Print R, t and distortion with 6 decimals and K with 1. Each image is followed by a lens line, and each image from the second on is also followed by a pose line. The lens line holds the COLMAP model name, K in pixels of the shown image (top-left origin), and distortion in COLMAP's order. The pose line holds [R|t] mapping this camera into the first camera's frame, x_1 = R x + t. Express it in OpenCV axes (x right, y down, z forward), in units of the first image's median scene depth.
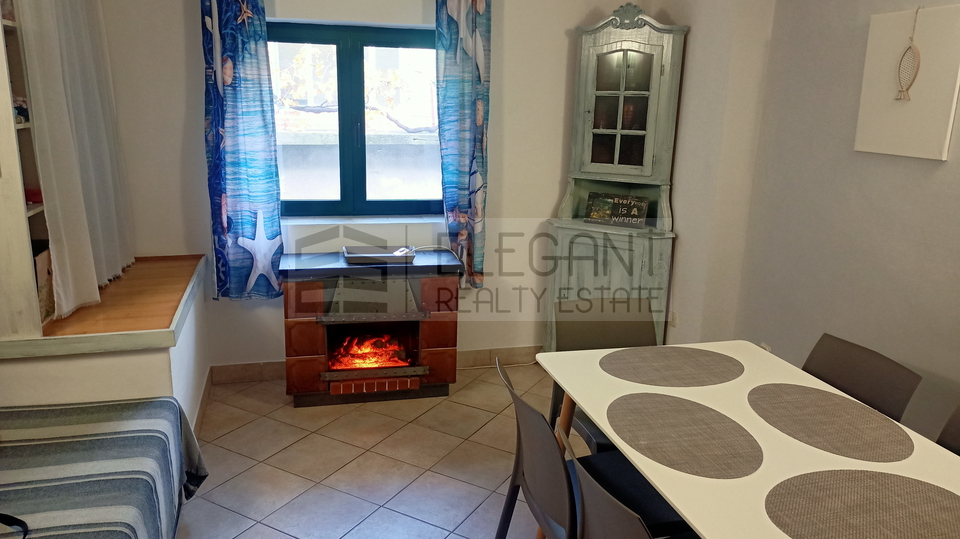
lens RADIAL K [[699.3, 0, 480.0], [0, 699.3, 269.5], [0, 0, 1]] dist [0.071899, -0.103701]
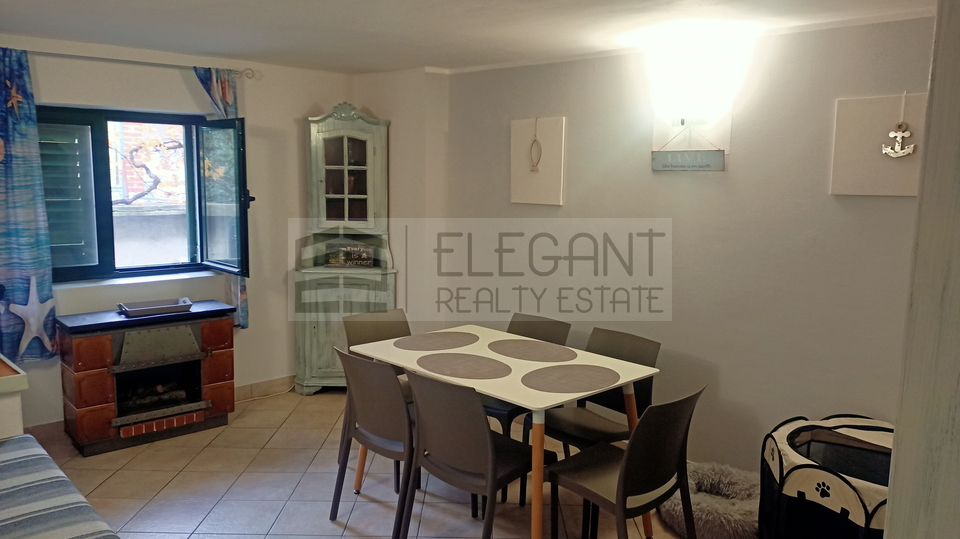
lens RADIAL K [[699.3, 0, 480.0], [0, 699.3, 269.5], [0, 0, 1]] dist [0.071899, -0.103701]
pose [[0.872154, -0.075677, 0.483342, -0.236303], [0.123259, 0.990083, -0.067394, 0.060155], [-0.473449, 0.118354, 0.872834, -0.250917]]
